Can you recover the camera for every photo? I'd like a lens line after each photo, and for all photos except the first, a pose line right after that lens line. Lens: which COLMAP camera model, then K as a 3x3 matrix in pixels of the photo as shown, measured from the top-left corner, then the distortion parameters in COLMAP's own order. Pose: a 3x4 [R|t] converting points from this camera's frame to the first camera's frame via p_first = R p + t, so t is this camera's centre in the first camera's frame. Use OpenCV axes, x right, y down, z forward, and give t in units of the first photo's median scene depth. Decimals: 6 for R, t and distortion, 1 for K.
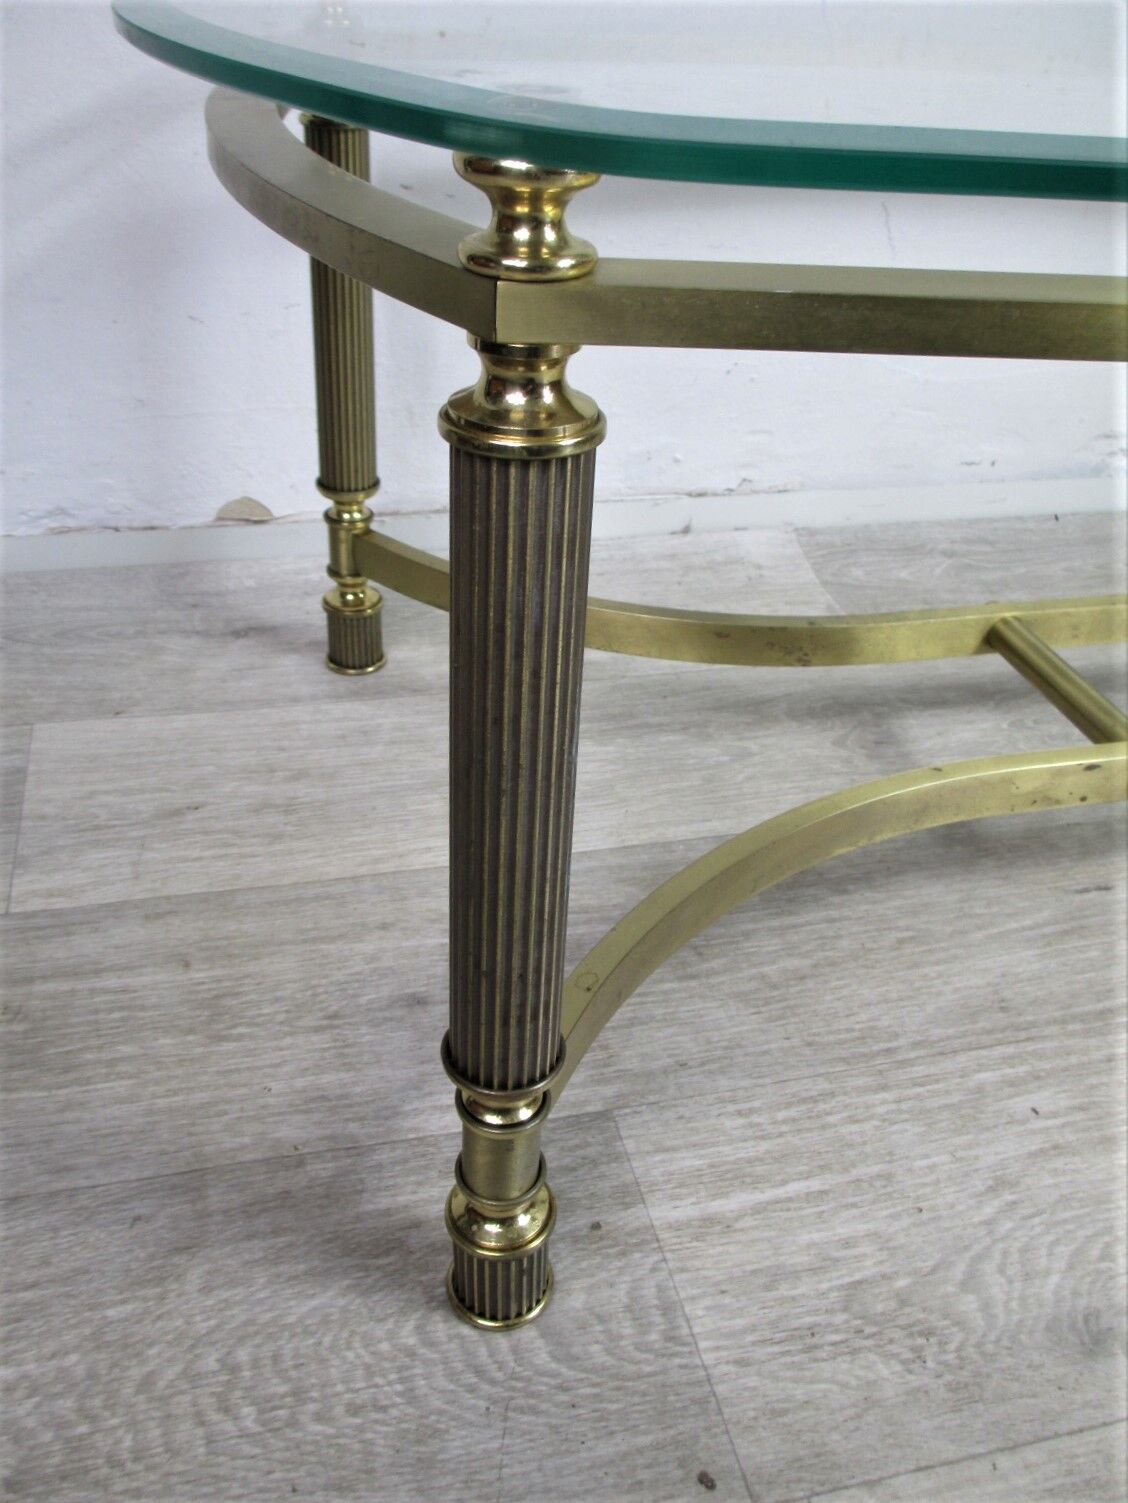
lens RADIAL K [[1294.1, 0, 561.8], [0, 1294.1, 752.7], [0, 0, 1]] dist [-0.057487, 0.013851]
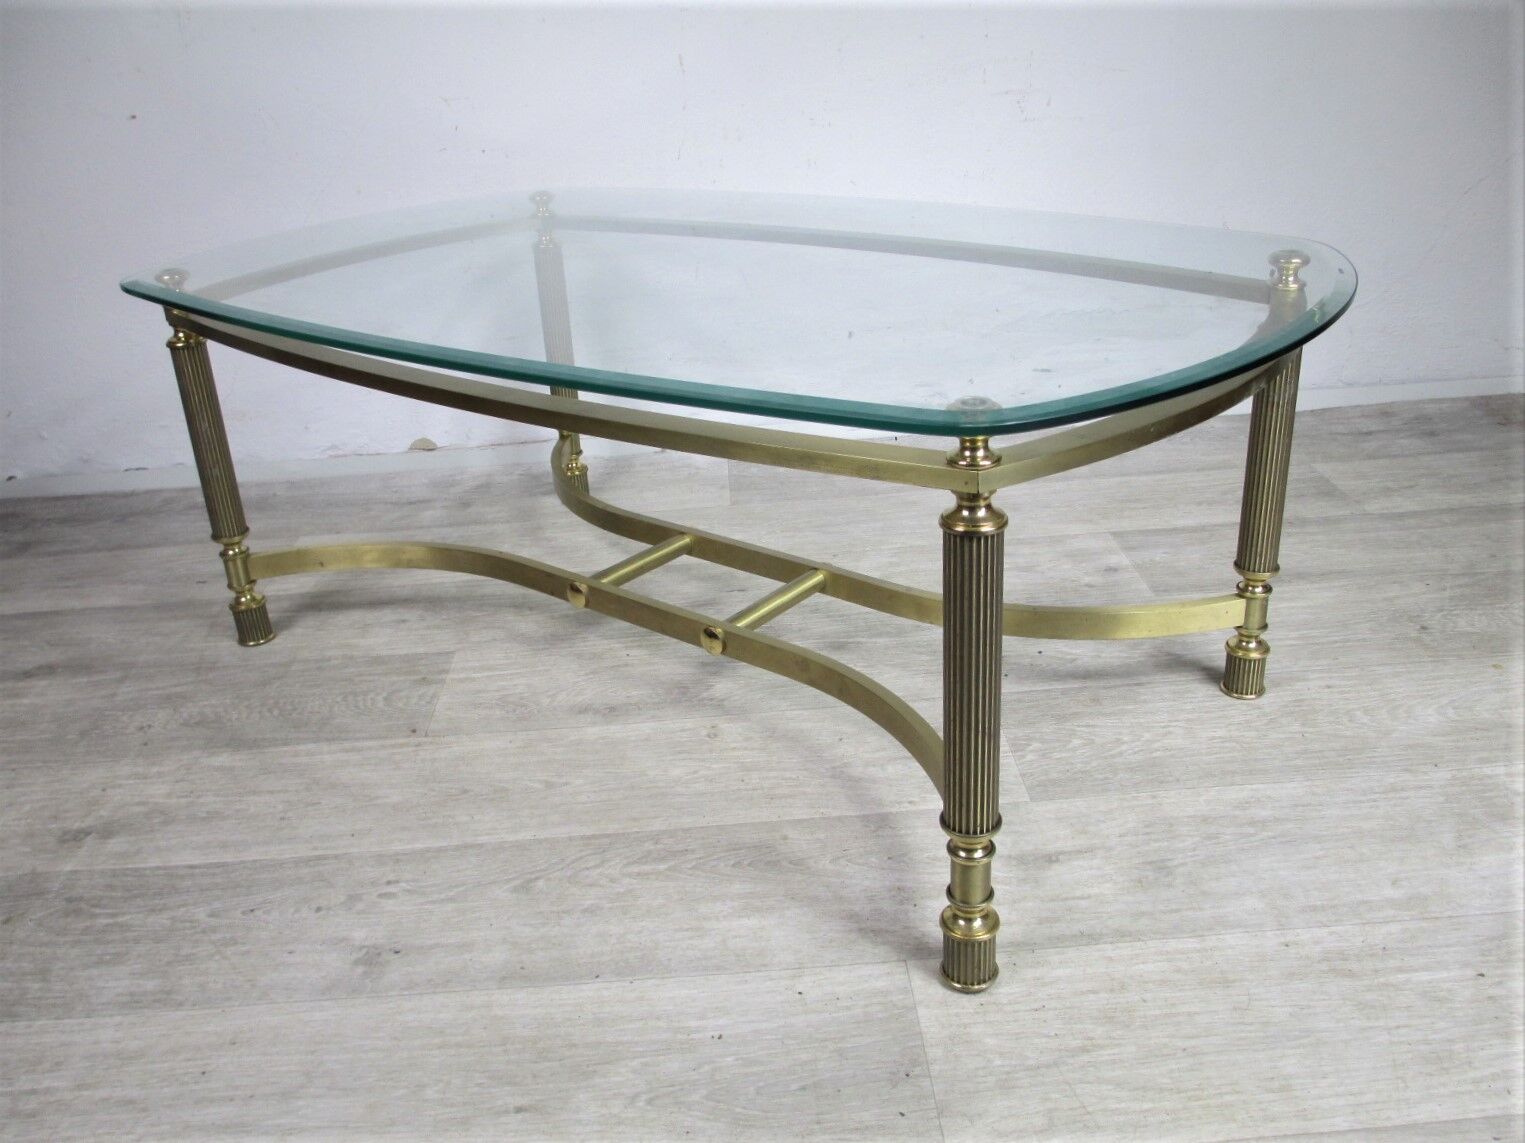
lens RADIAL K [[1250.2, 0, 762.7], [0, 1250.2, 625.1], [0, 0, 1]] dist [-0.053584, 0.012950]
pose [[0.975457, -0.007636, -0.220055, 0.842352], [-0.017794, 0.993396, -0.113346, 0.363867], [0.219468, 0.114480, 0.968880, -0.870832]]
